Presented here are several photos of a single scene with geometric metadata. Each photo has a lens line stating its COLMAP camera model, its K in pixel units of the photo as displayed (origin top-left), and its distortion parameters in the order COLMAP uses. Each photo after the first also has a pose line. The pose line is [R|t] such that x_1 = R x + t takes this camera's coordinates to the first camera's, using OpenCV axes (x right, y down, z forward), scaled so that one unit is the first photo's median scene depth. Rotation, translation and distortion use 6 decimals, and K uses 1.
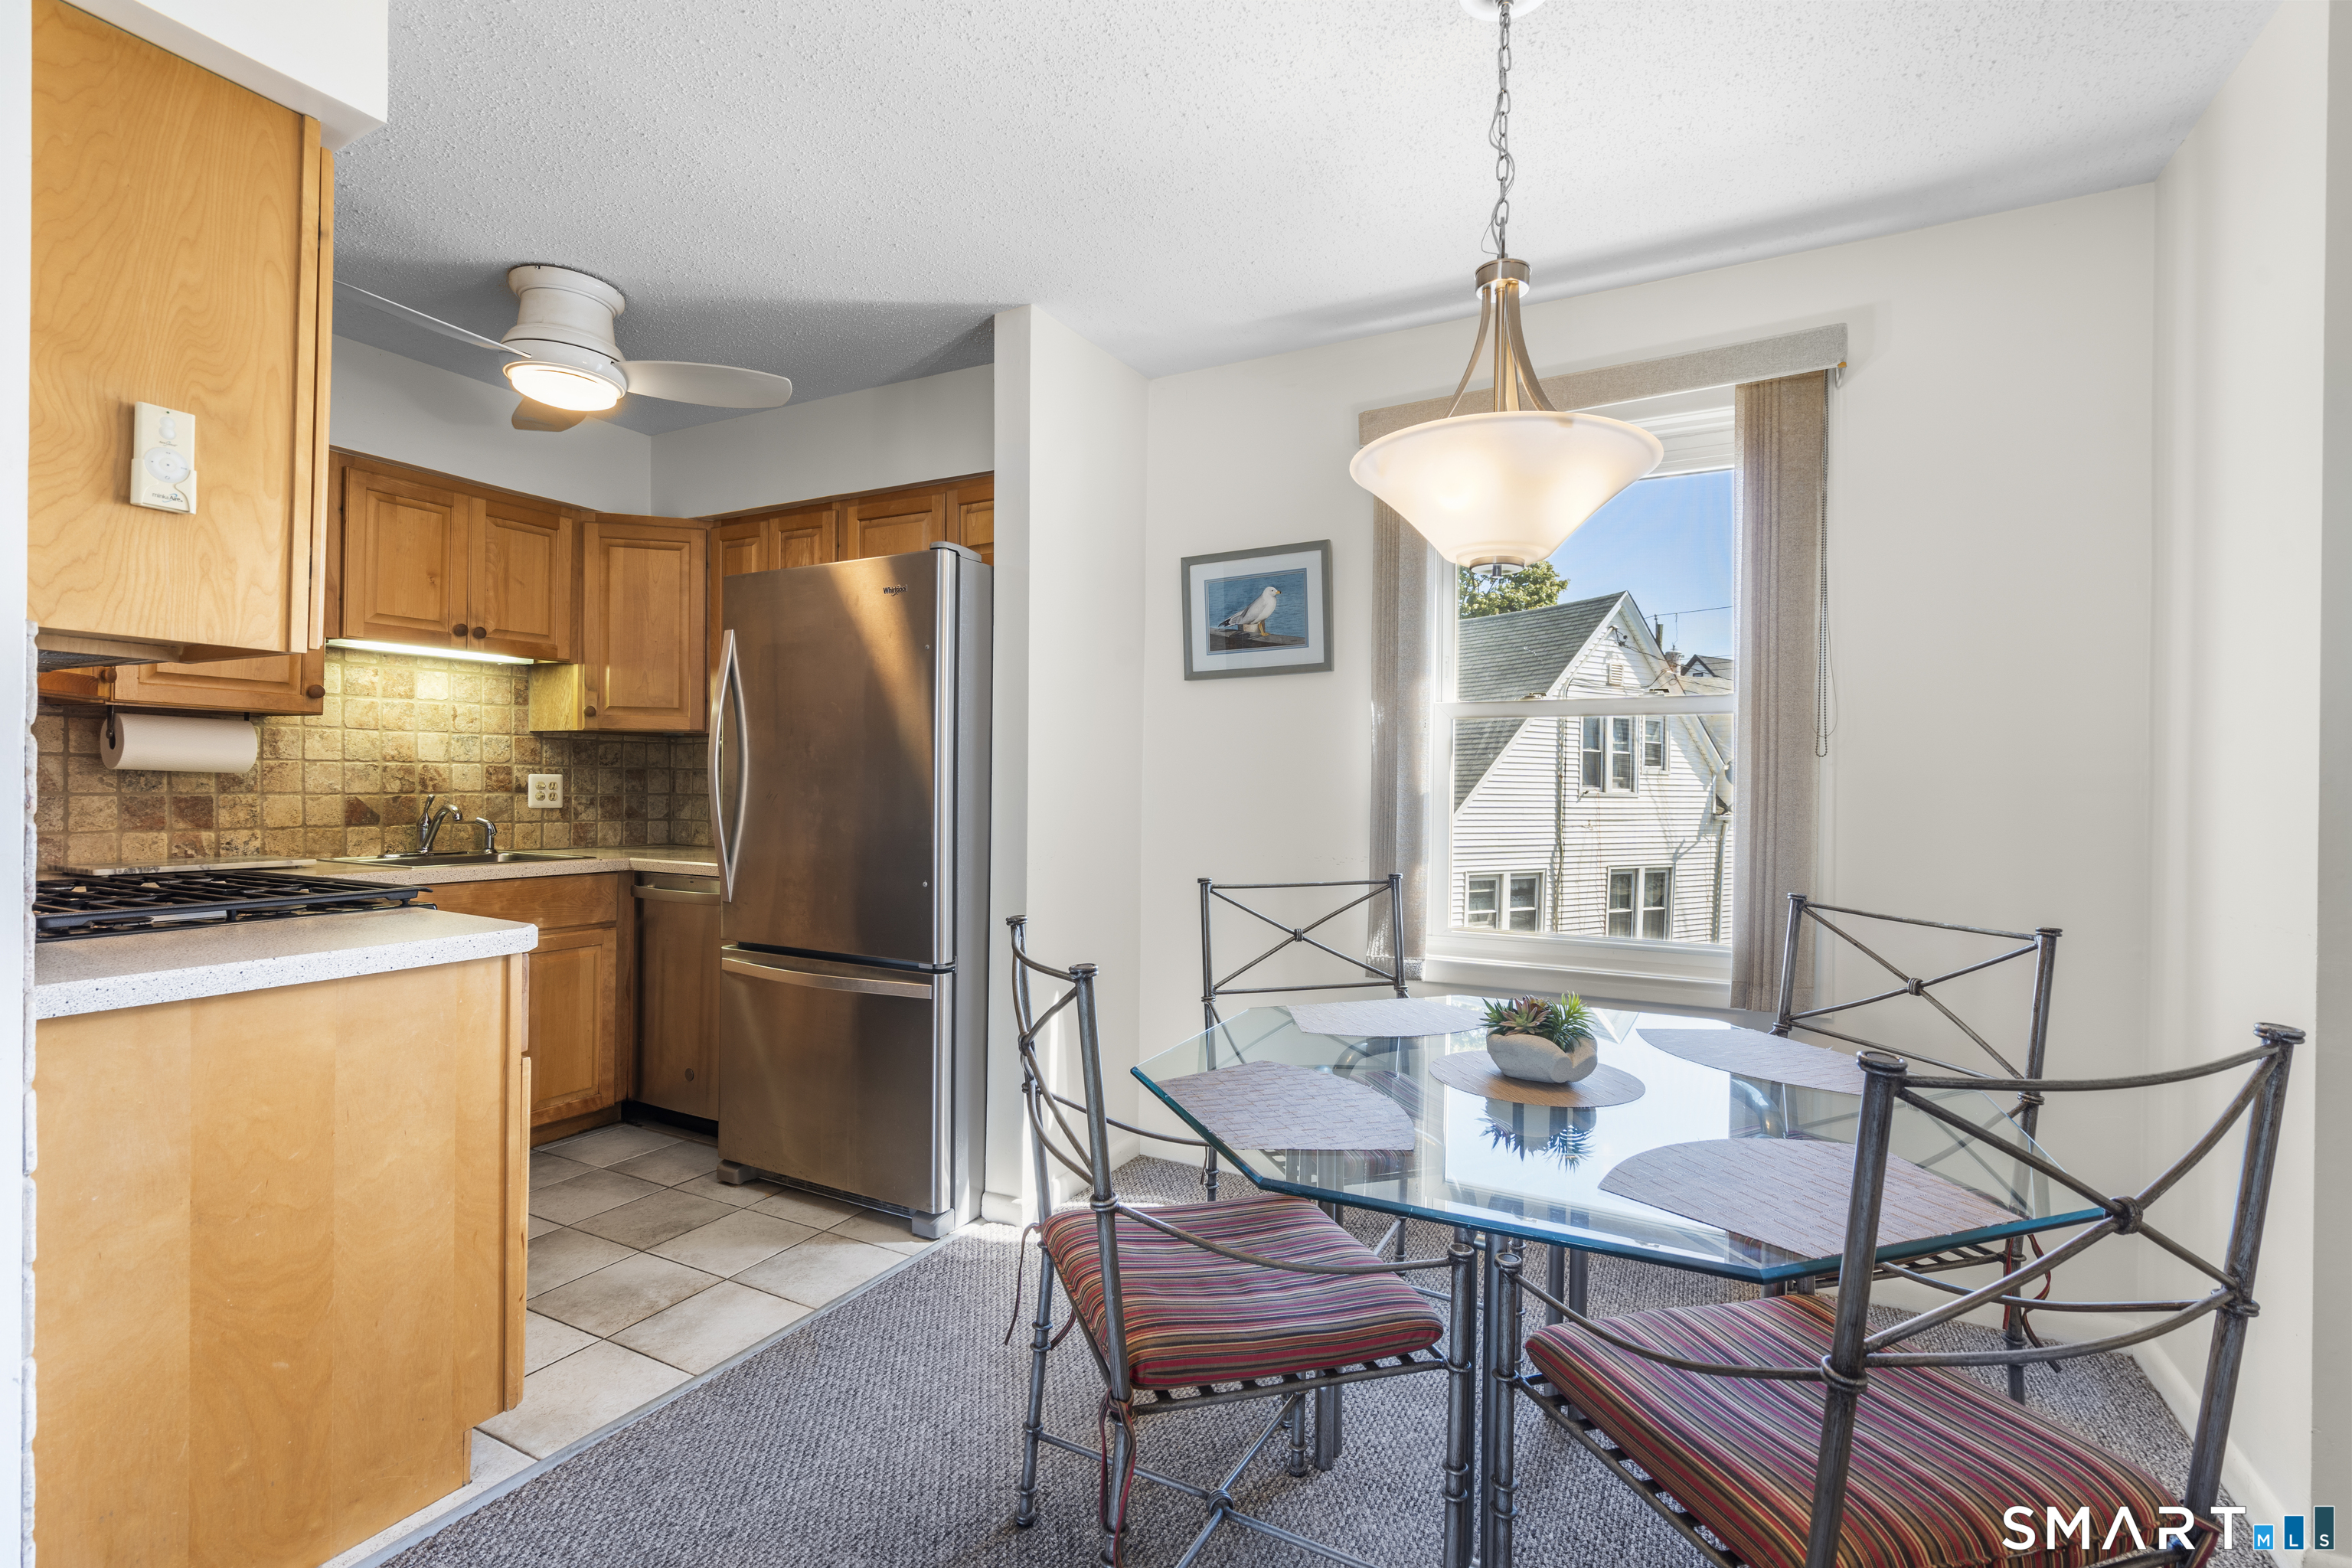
lens RADIAL K [[1049.3, 0, 1191.4], [0, 1049.3, 775.9], [0, 0, 1]] dist [0.000906, -0.000142]
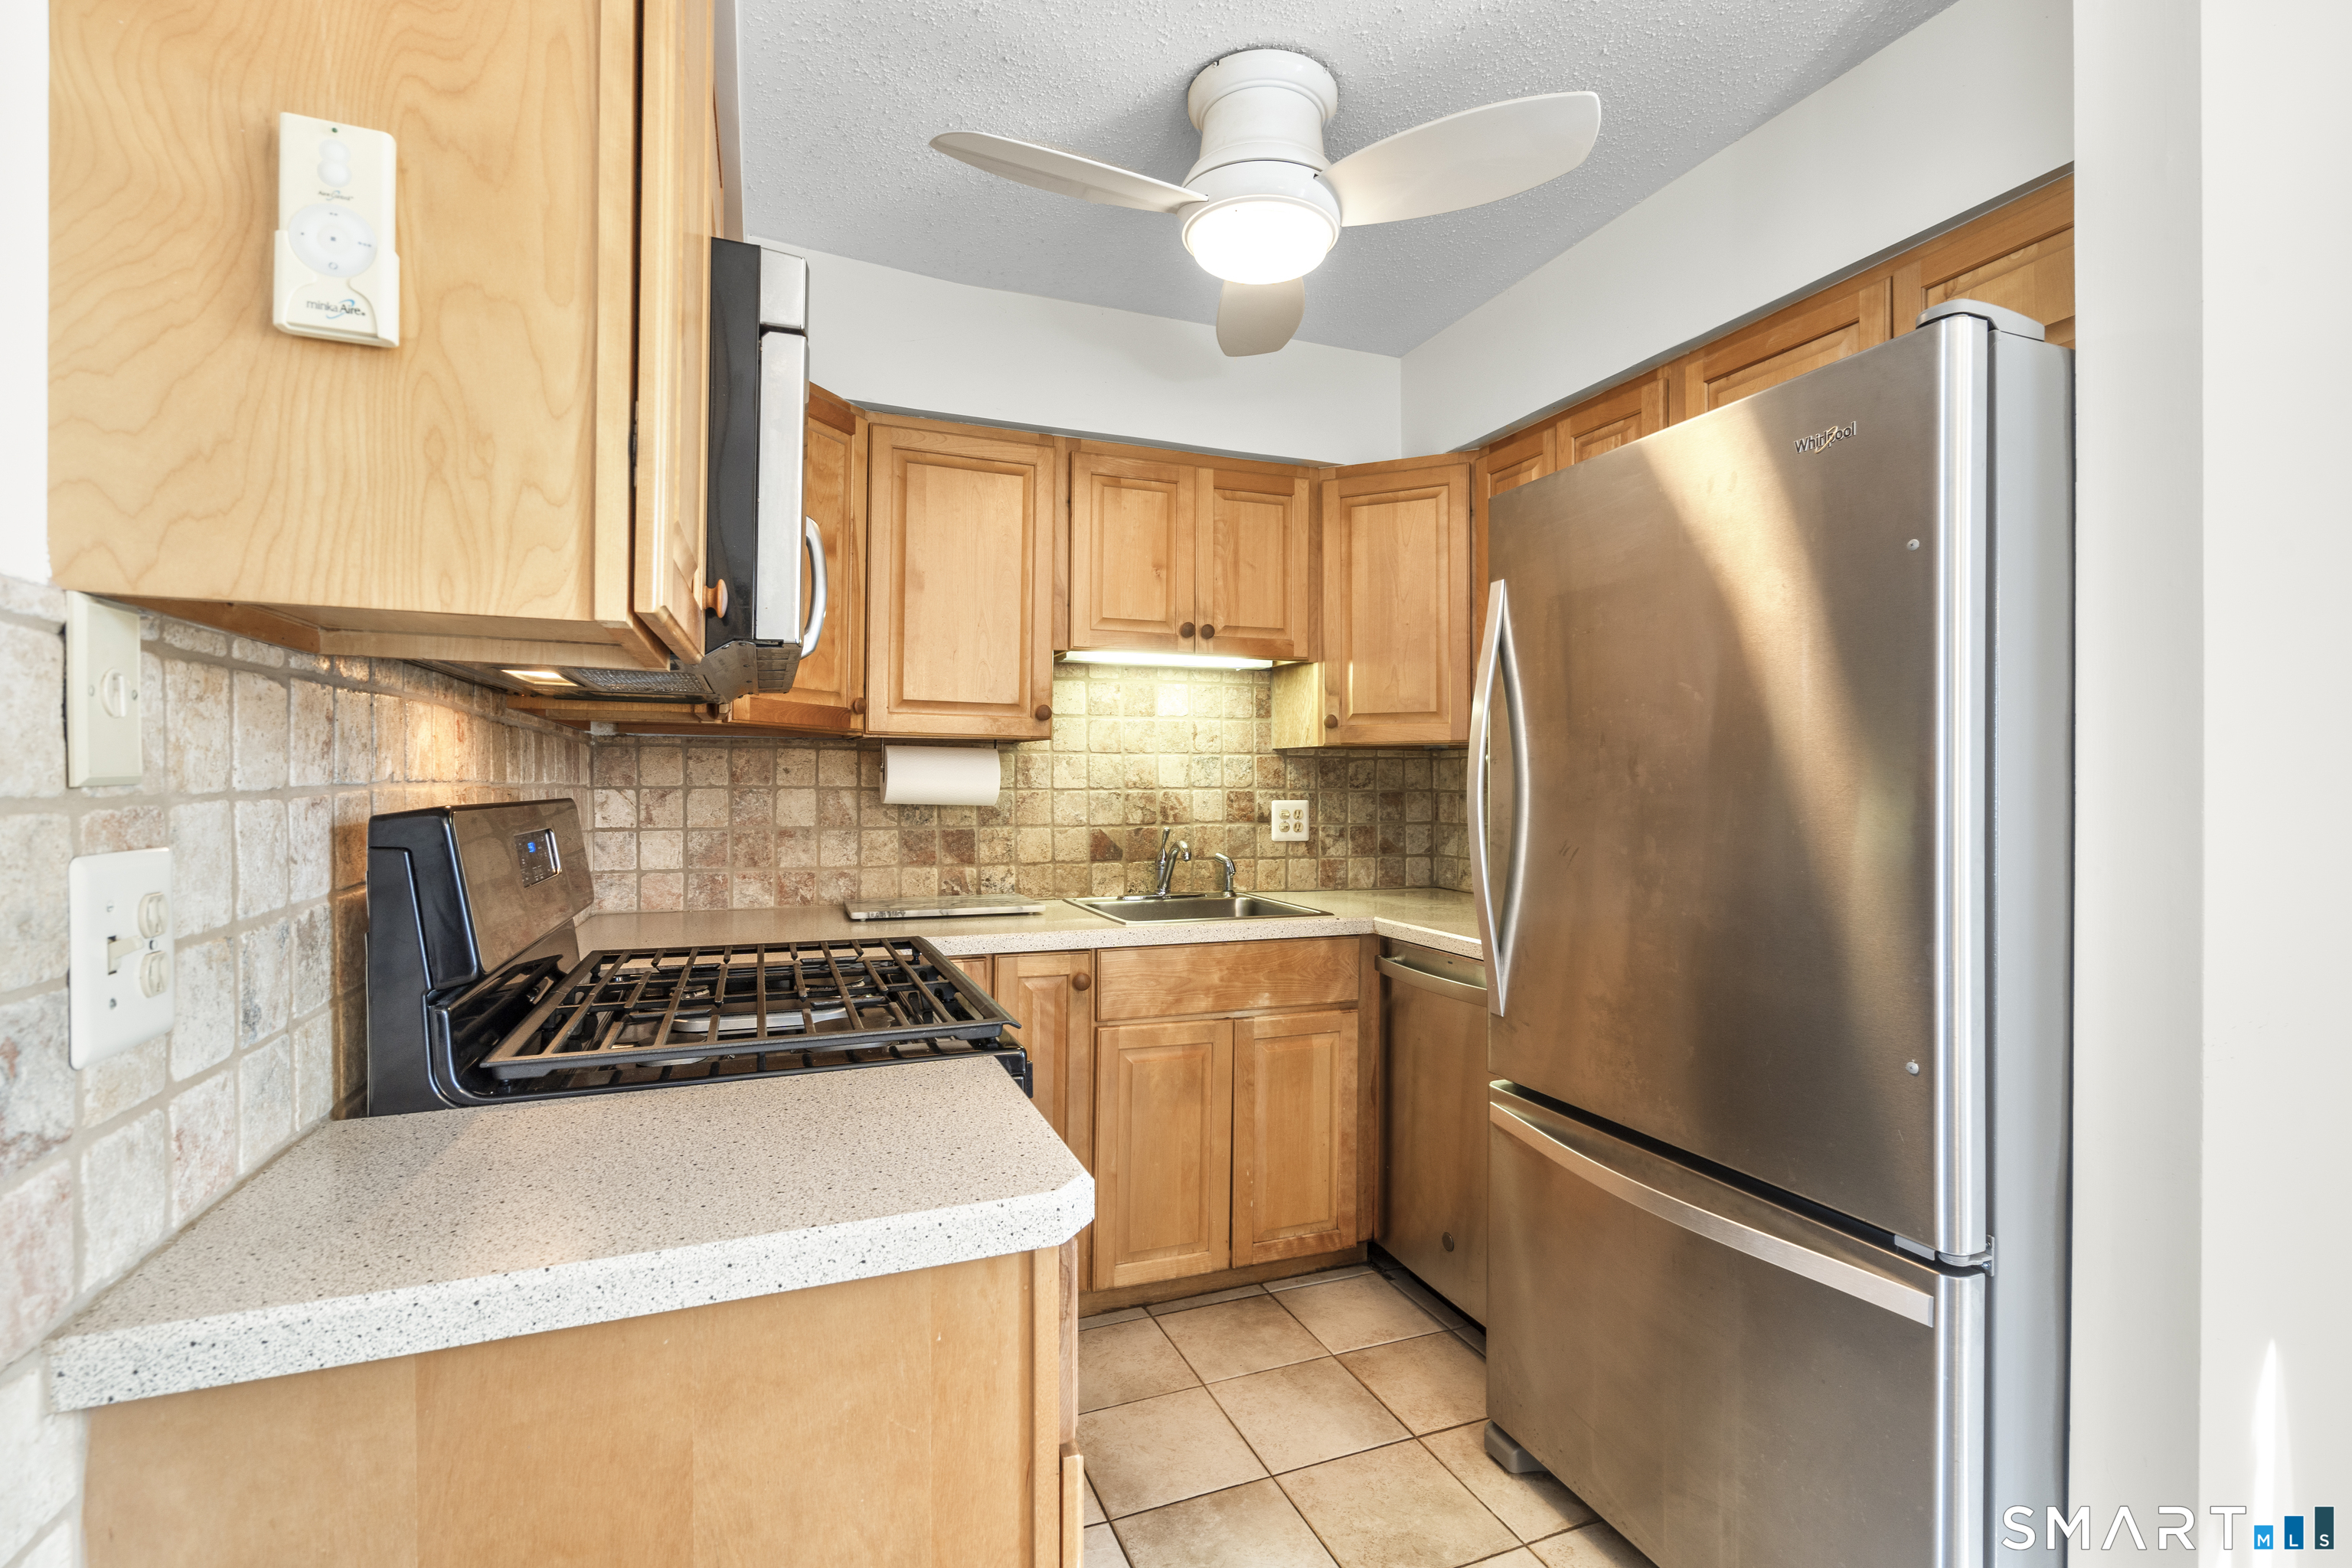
lens RADIAL K [[1055.5, 0, 1147.9], [0, 1055.5, 790.2], [0, 0, 1]] dist [-0.013994, 0.012273]
pose [[0.733363, -0.002326, -0.679833, -0.152478], [0.008950, 0.999941, 0.006233, -0.018139], [0.679778, -0.010655, 0.733341, 0.362503]]
